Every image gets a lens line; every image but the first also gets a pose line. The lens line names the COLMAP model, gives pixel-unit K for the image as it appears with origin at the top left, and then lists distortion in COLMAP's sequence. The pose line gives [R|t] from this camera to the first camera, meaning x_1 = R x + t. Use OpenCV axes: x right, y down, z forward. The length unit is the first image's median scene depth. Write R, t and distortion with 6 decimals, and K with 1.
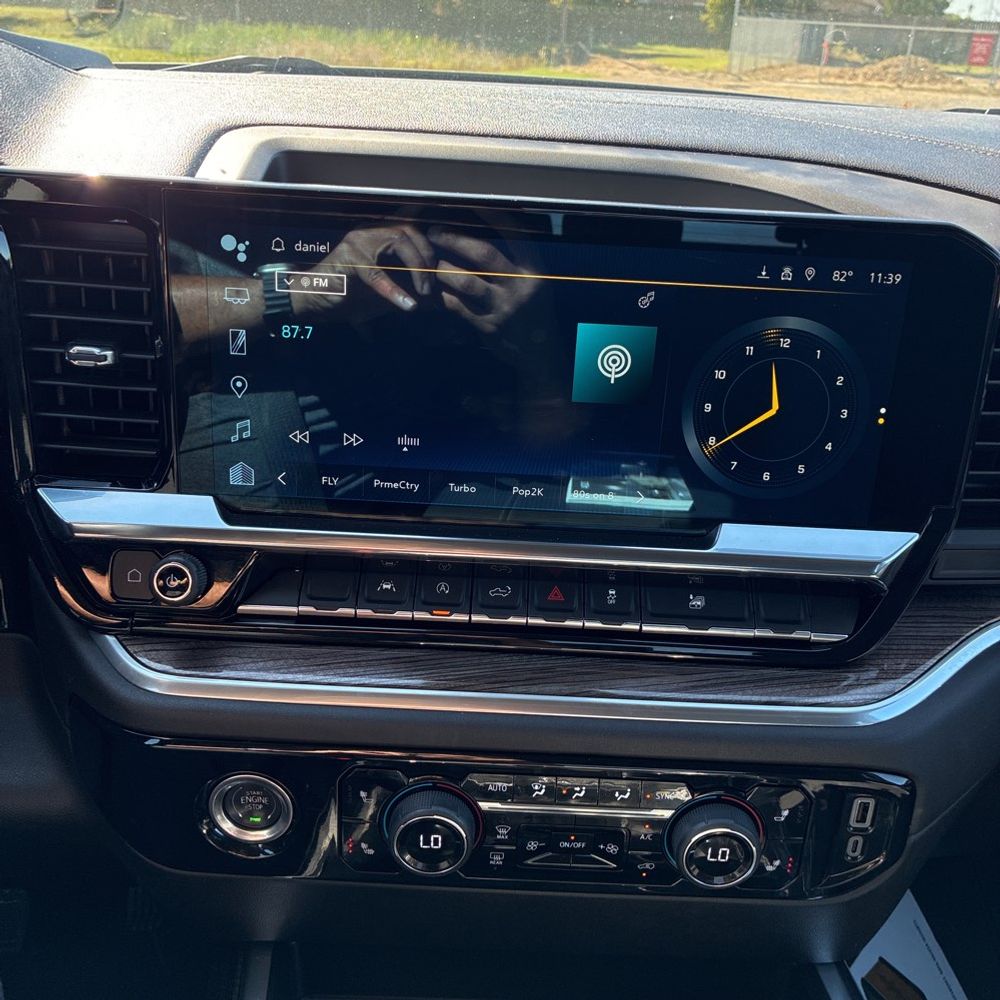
lens RADIAL K [[996.0, 0, 499.9], [0, 996.0, 494.9], [0, 0, 1]] dist [0.009615, 0.000000]
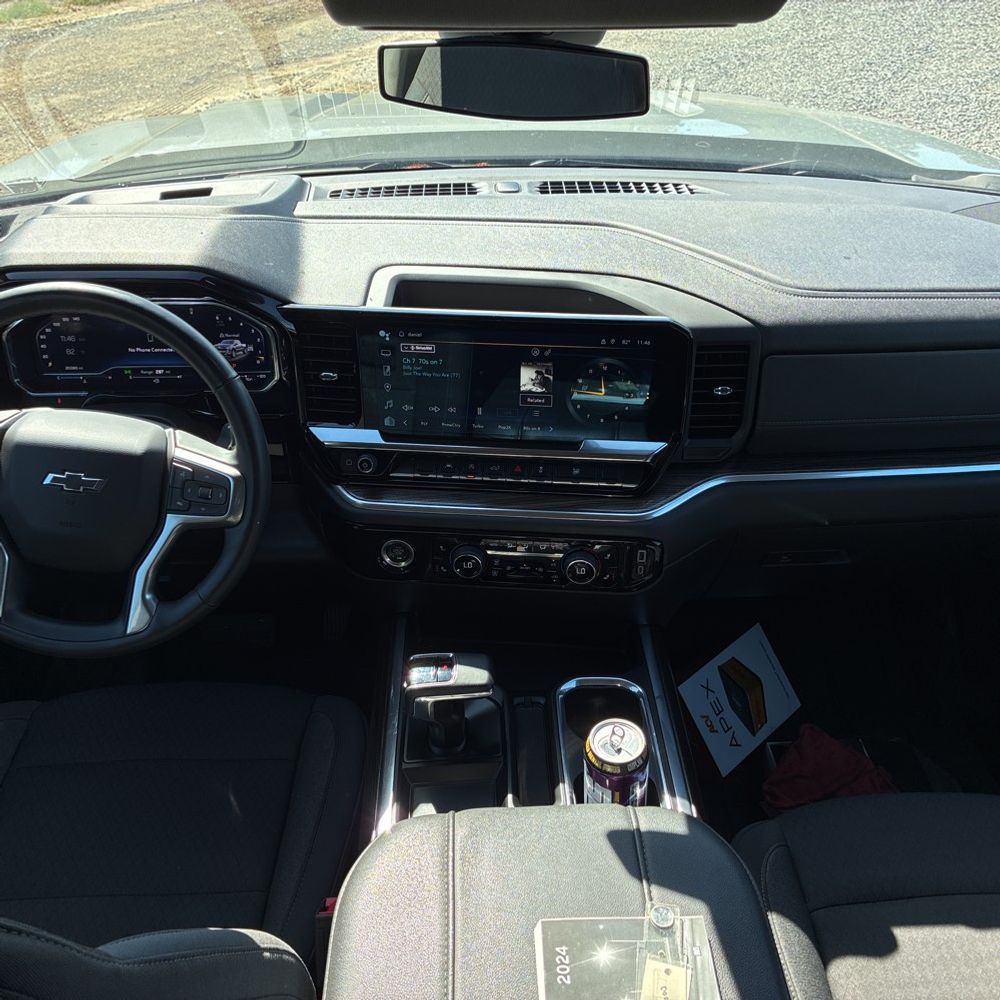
lens RADIAL K [[996.0, 0, 500.8], [0, 996.0, 501.3], [0, 0, 1]] dist [0.009615, 0.000000]
pose [[0.994825, -0.000615, -0.101601, 0.266262], [0.017418, 0.986210, 0.164581, -0.226182], [0.100098, -0.165499, 0.981117, -1.426084]]
